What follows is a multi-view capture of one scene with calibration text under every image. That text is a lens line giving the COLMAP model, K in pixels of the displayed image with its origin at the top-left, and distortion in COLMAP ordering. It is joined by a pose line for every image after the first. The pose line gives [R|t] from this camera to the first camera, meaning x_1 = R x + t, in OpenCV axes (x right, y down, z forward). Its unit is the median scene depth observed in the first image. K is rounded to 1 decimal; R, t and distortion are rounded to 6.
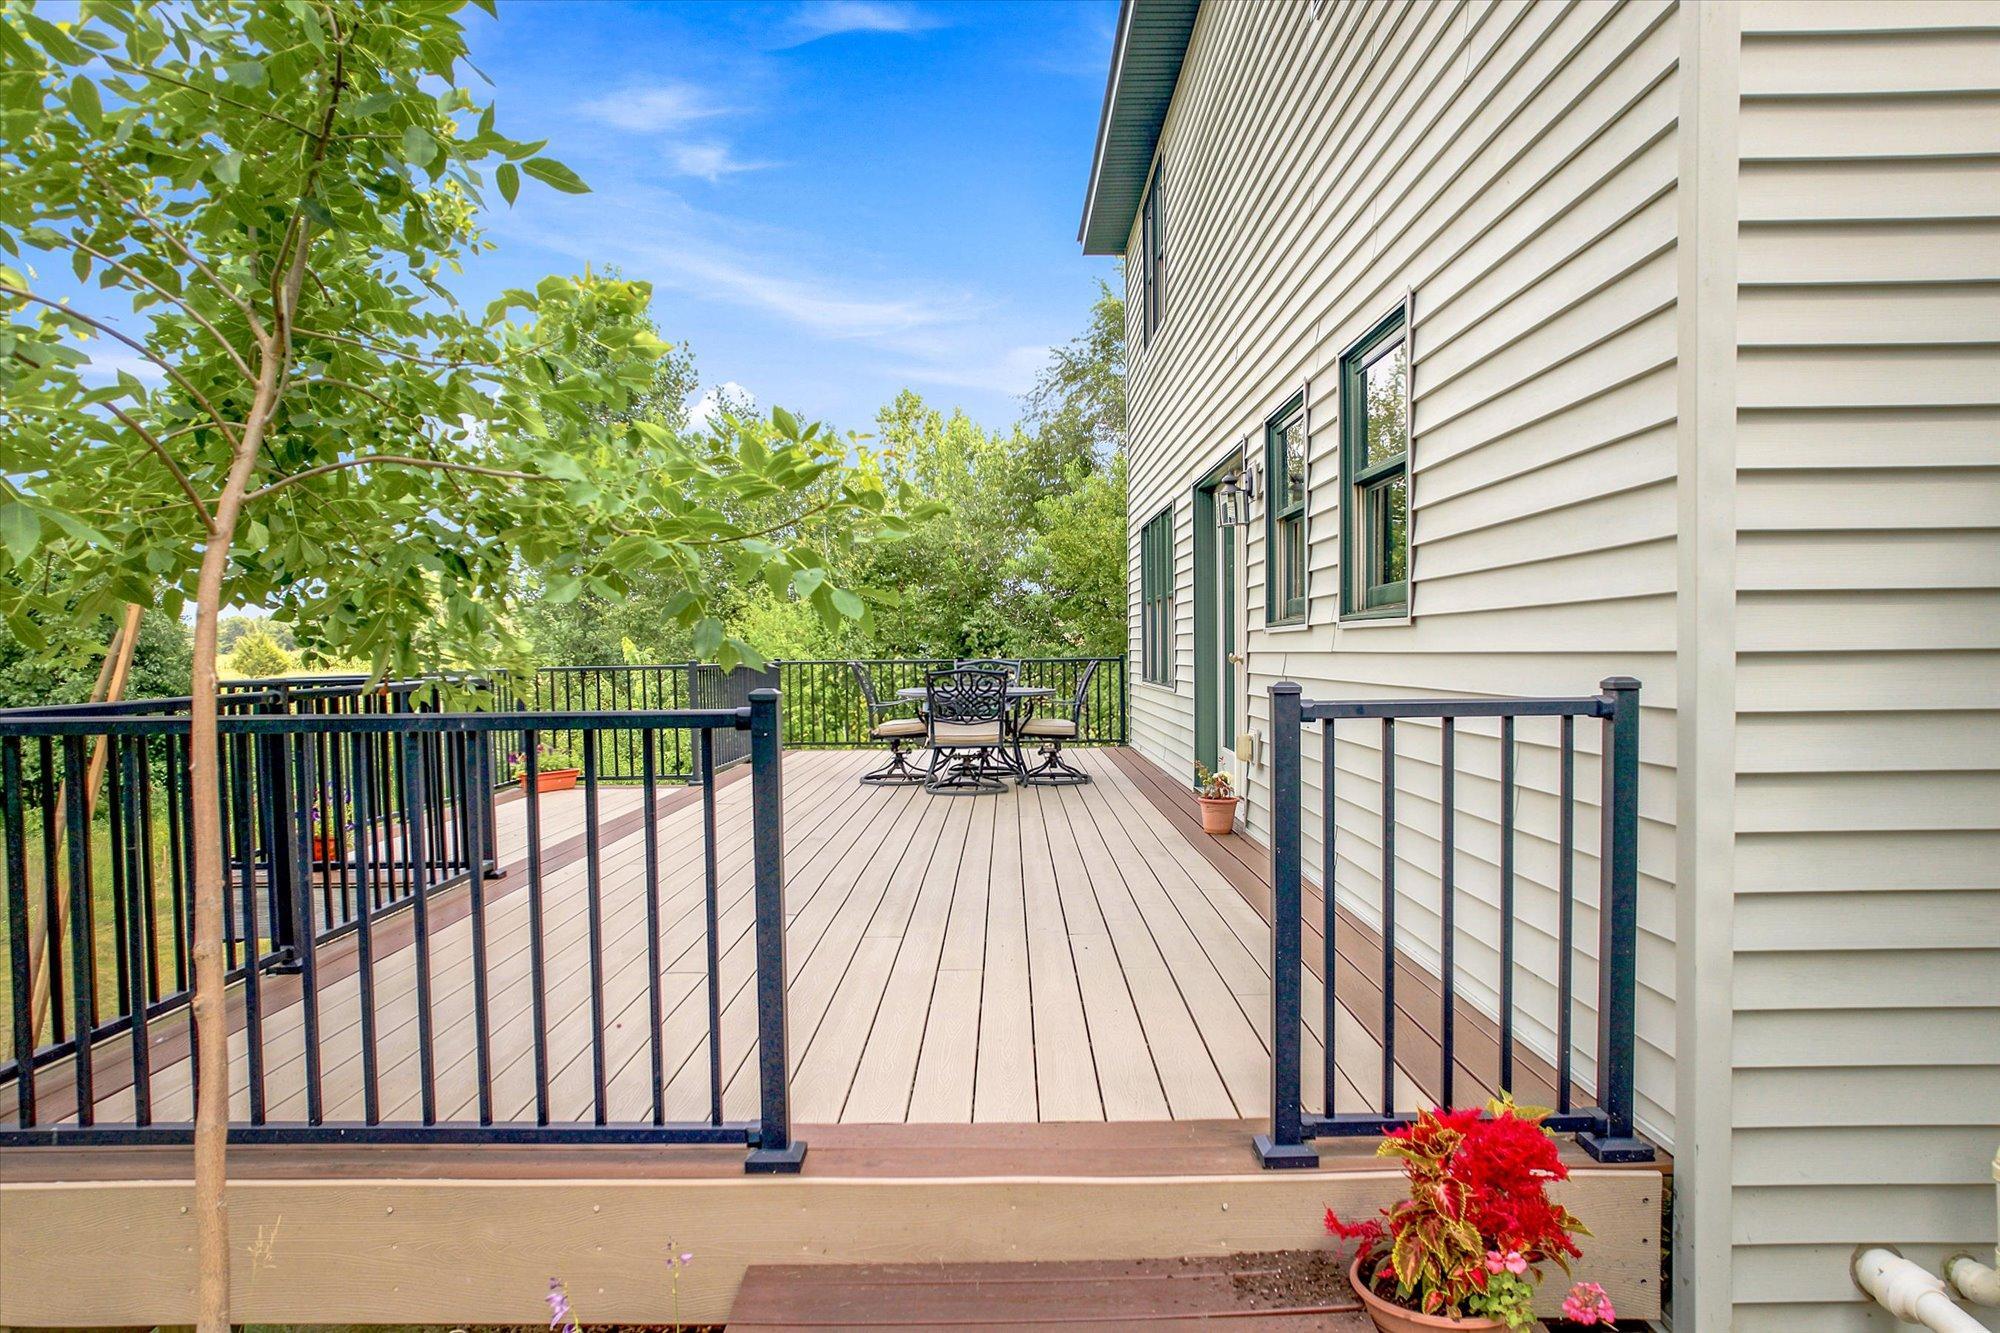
lens RADIAL K [[890.9, 0, 1000.0], [0, 890.9, 666.5], [0, 0, 1]] dist [0.000299, 0.000050]
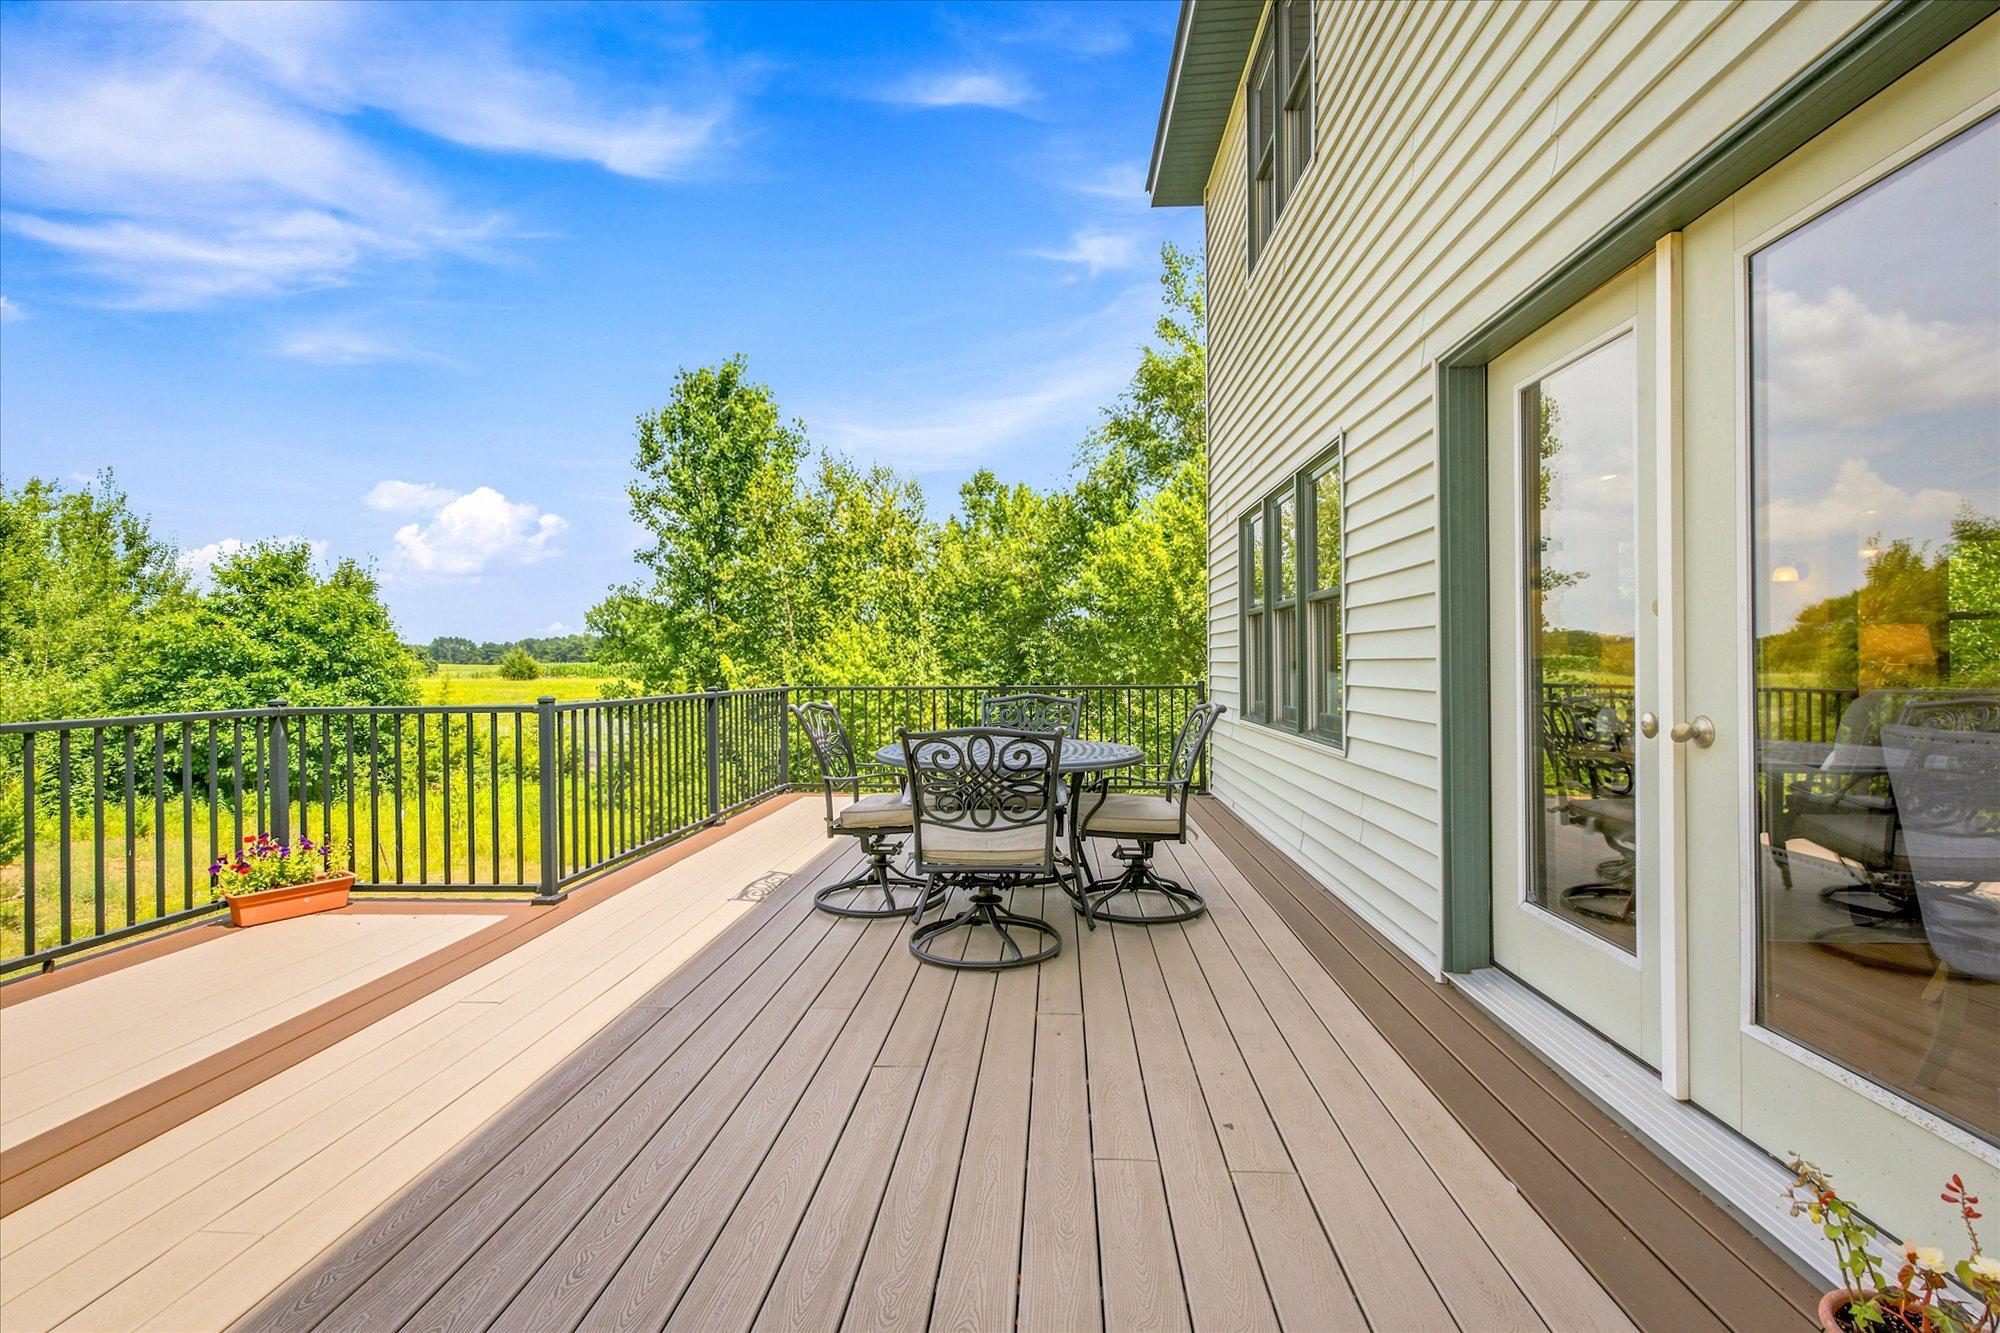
lens RADIAL K [[890.9, 0, 1000.0], [0, 890.9, 666.5], [0, 0, 1]] dist [0.000299, 0.000050]
pose [[0.998371, 0.006768, -0.056650, 0.000640], [-0.008058, 0.999713, -0.022576, -0.015597], [0.056481, 0.022995, 0.998139, 0.403781]]
